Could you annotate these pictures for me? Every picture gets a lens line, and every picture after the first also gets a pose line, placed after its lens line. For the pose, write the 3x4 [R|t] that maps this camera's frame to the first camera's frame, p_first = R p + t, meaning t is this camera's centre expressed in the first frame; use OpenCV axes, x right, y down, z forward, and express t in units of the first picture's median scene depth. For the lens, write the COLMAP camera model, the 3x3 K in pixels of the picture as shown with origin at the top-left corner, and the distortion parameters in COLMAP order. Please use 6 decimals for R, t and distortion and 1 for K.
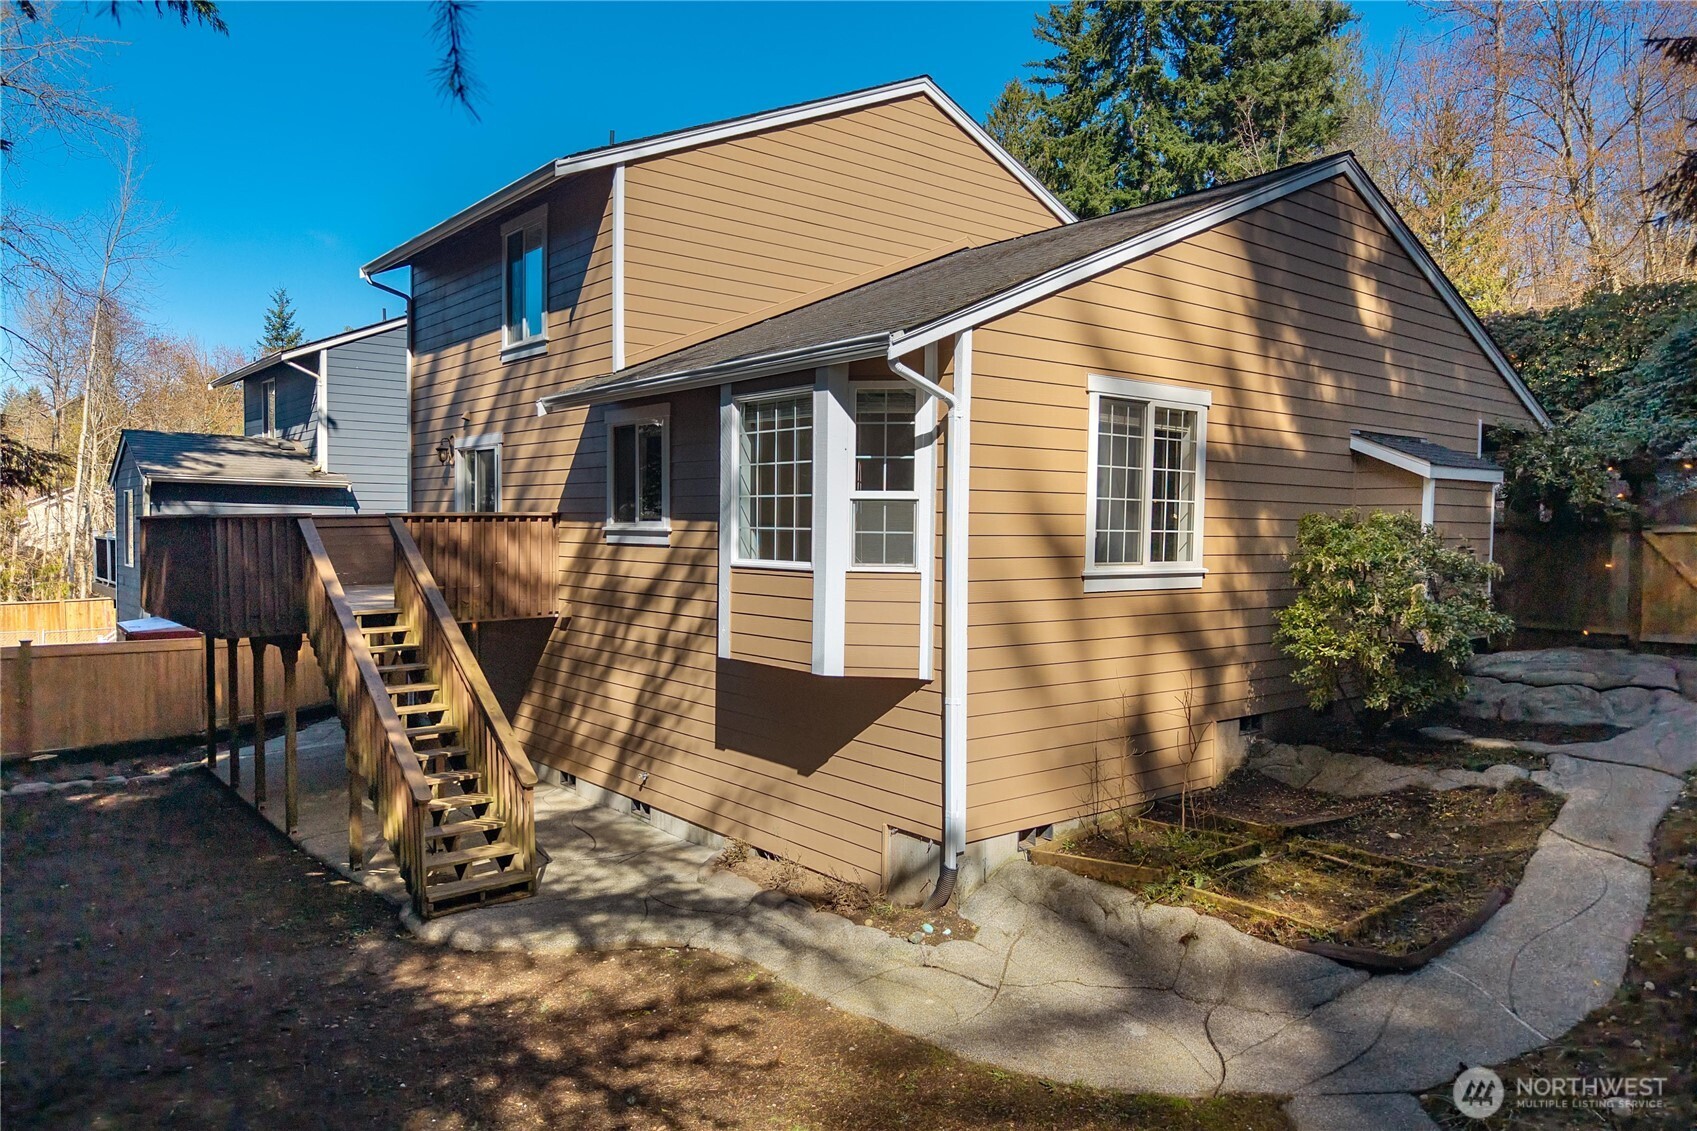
lens RADIAL K [[1154.8, 0, 848.3], [0, 1154.8, 554.5], [0, 0, 1]] dist [0.033406, -0.053519]
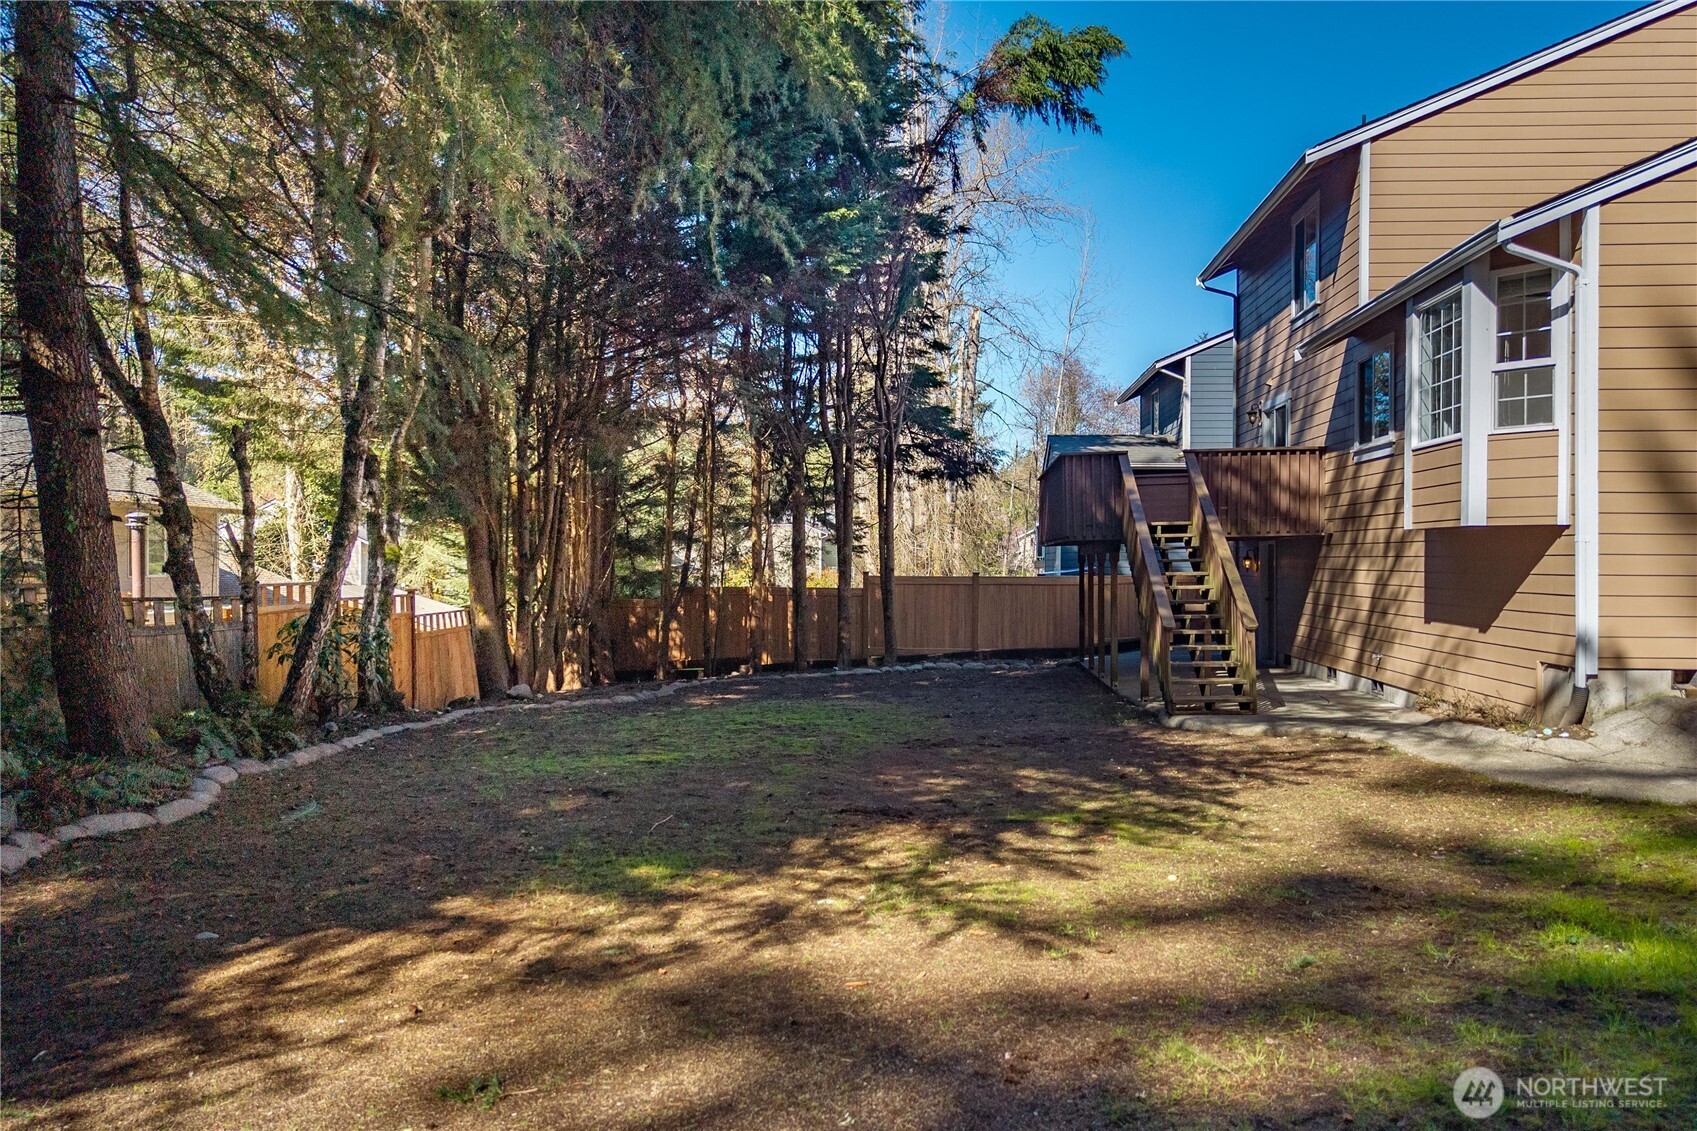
lens RADIAL K [[1155.2, 0, 848.5], [0, 1155.2, 565.5], [0, 0, 1]] dist [0.004186, -0.000673]
pose [[0.718159, 0.007862, -0.695834, 0.309278], [-0.027331, 0.999483, -0.016914, 0.163879], [0.695342, 0.031165, 0.718003, -0.256823]]
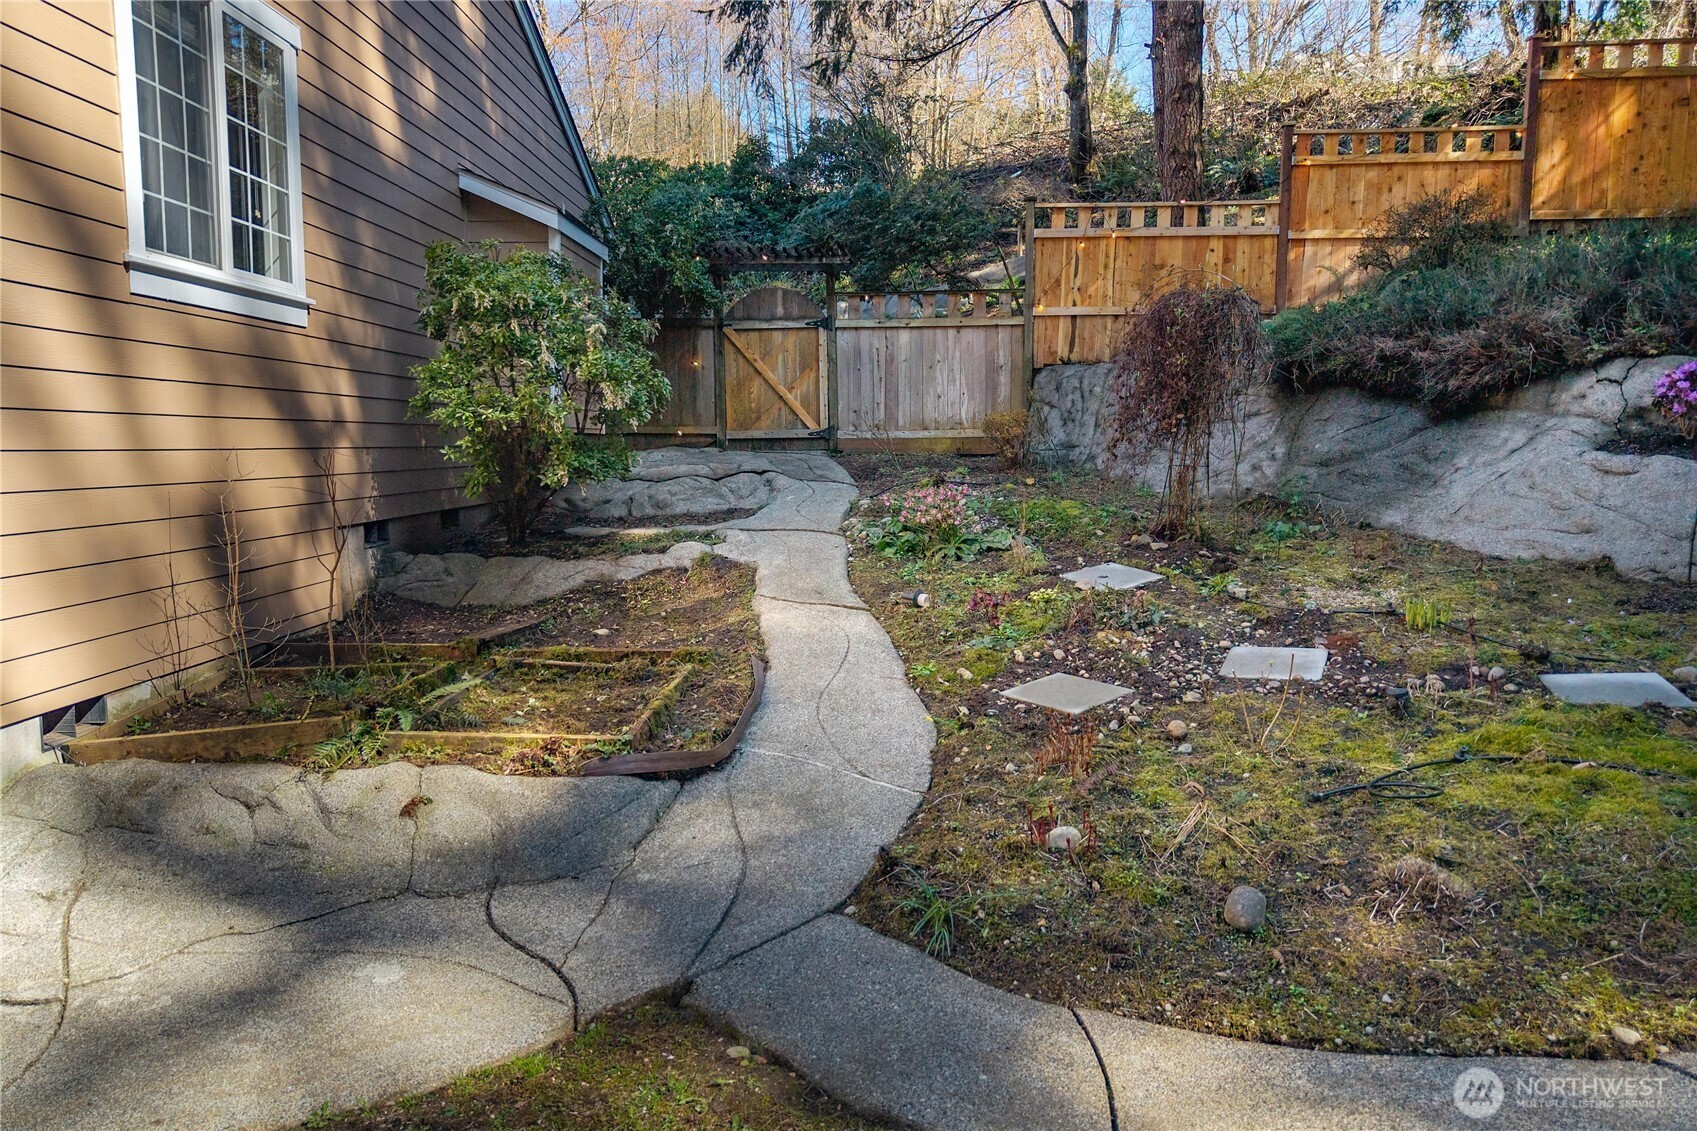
lens RADIAL K [[1154.8, 0, 848.3], [0, 1154.8, 554.5], [0, 0, 1]] dist [0.033406, -0.053519]
pose [[0.658668, -0.081534, 0.748003, -0.003091], [0.027378, 0.996050, 0.084463, 0.115993], [-0.751935, -0.035154, 0.658299, 0.324963]]
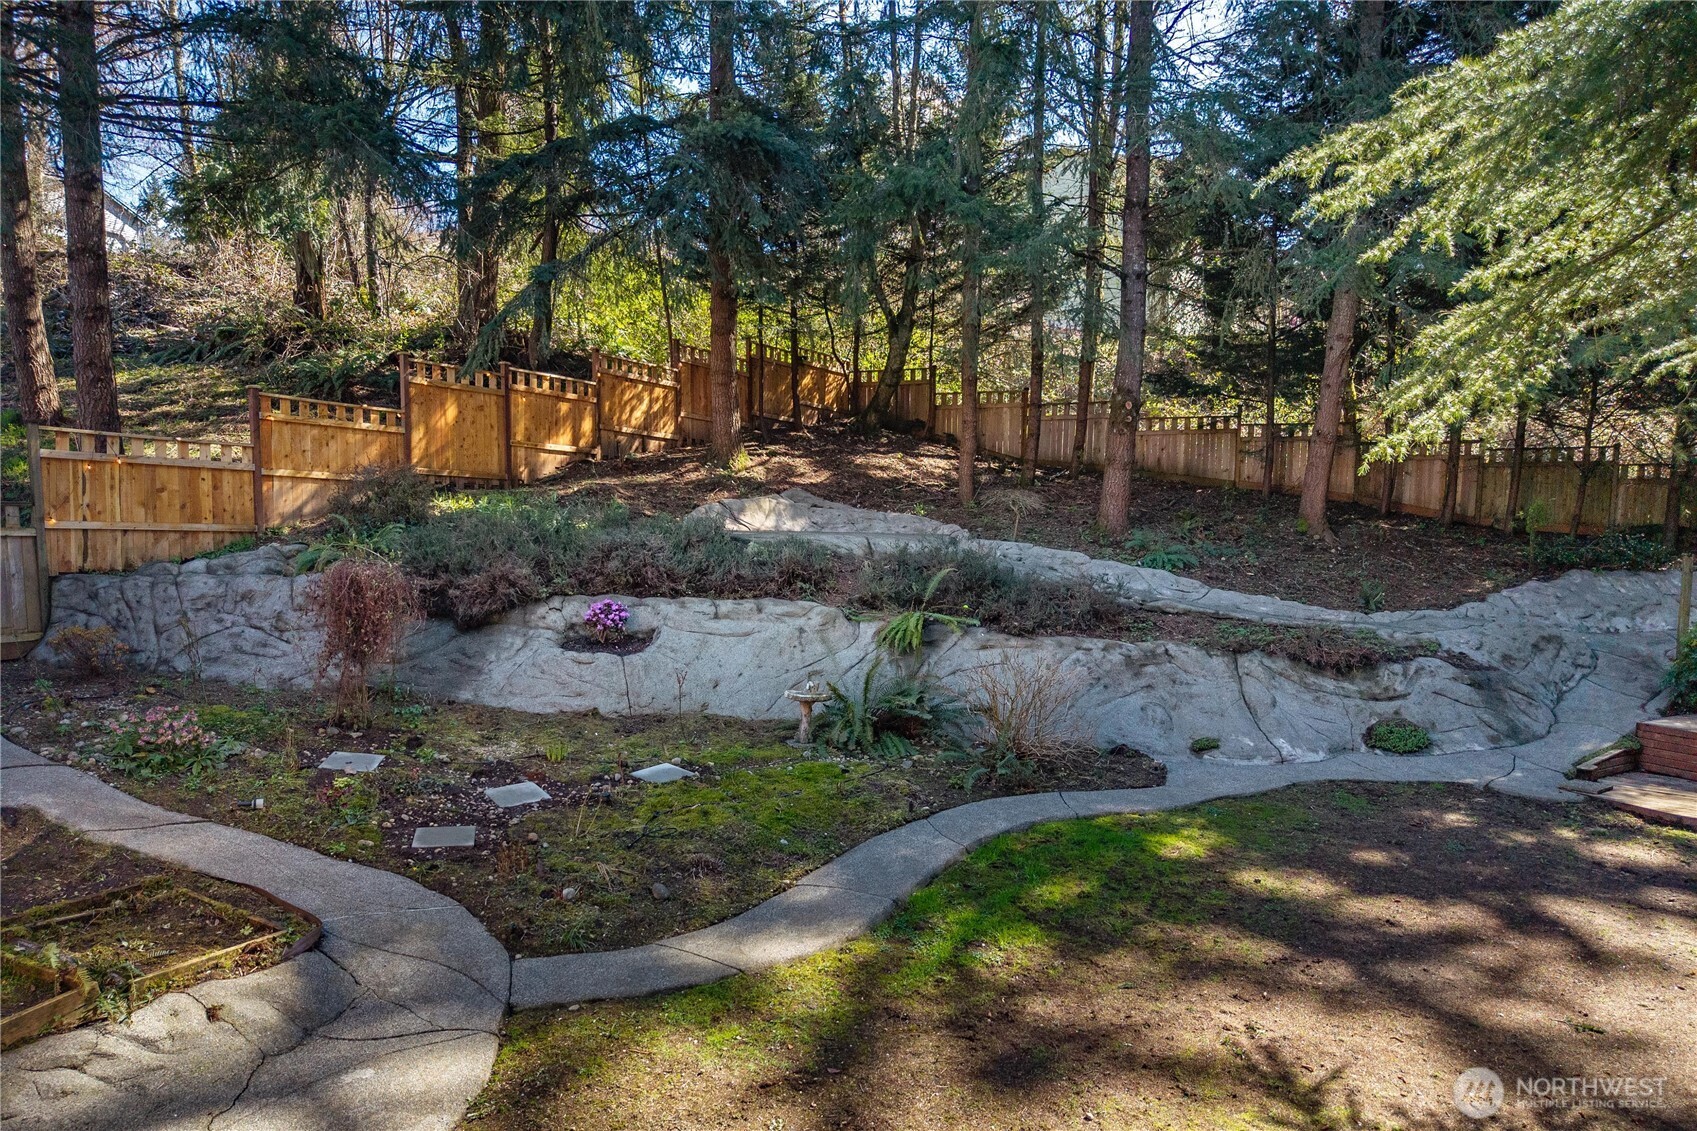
lens RADIAL K [[1155.2, 0, 848.5], [0, 1155.2, 565.5], [0, 0, 1]] dist [0.004186, -0.000673]
pose [[-0.400151, -0.035158, 0.915775, -0.534161], [0.019754, 0.998701, 0.046974, -0.032508], [-0.916236, 0.036887, -0.398937, 0.689336]]
